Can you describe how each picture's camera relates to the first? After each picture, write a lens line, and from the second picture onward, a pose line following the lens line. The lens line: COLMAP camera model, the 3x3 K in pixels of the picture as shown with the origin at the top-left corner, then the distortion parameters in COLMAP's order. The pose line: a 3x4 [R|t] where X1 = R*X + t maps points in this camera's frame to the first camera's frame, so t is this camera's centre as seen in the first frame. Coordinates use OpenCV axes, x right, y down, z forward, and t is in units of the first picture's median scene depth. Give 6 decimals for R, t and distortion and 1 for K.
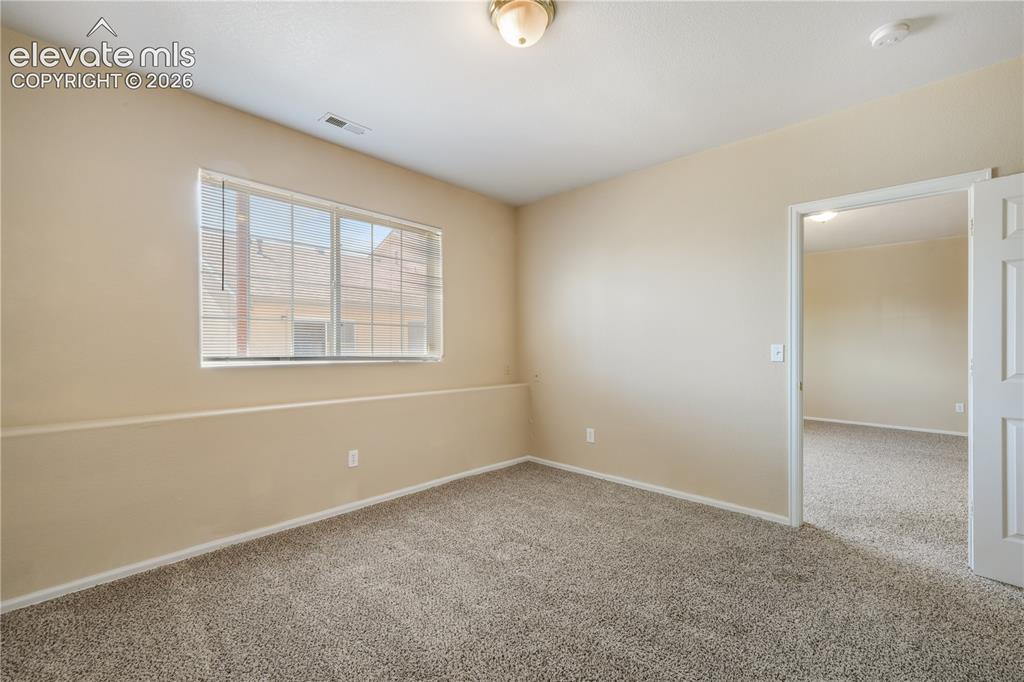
lens RADIAL K [[445.1, 0, 517.0], [0, 445.1, 344.7], [0, 0, 1]] dist [0.007733, 0.000888]
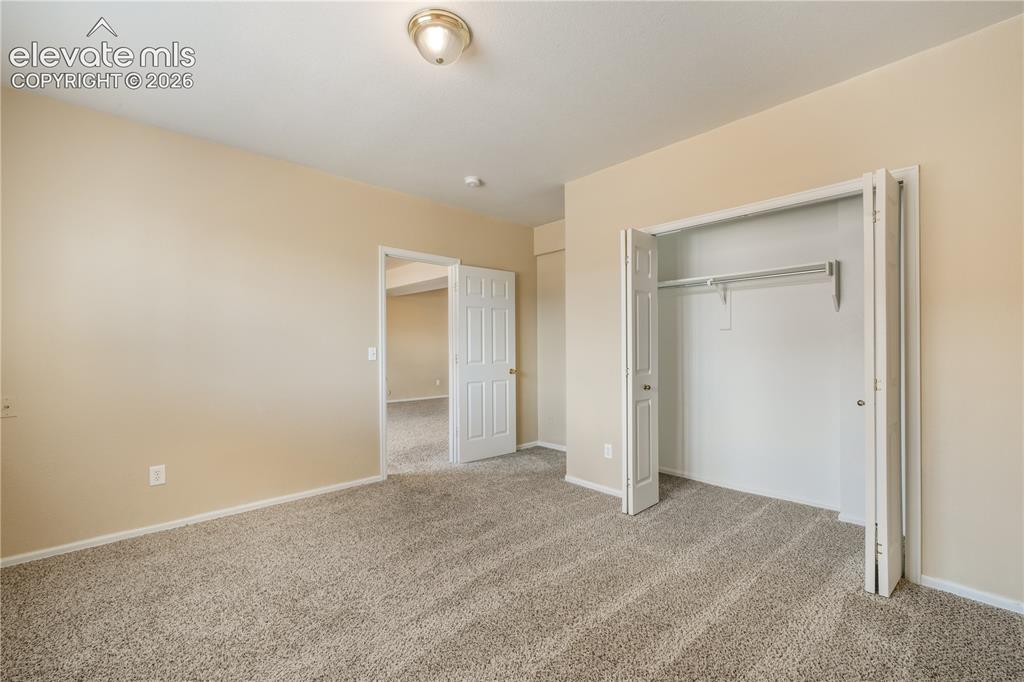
lens RADIAL K [[418.8, 0, 517.2], [0, 418.8, 344.3], [0, 0, 1]] dist [-0.002845, 0.001550]
pose [[0.065937, 0.003013, 0.997819, -0.626211], [0.006290, 0.999974, -0.003435, -0.004192], [-0.997804, 0.006503, 0.065917, 0.488779]]
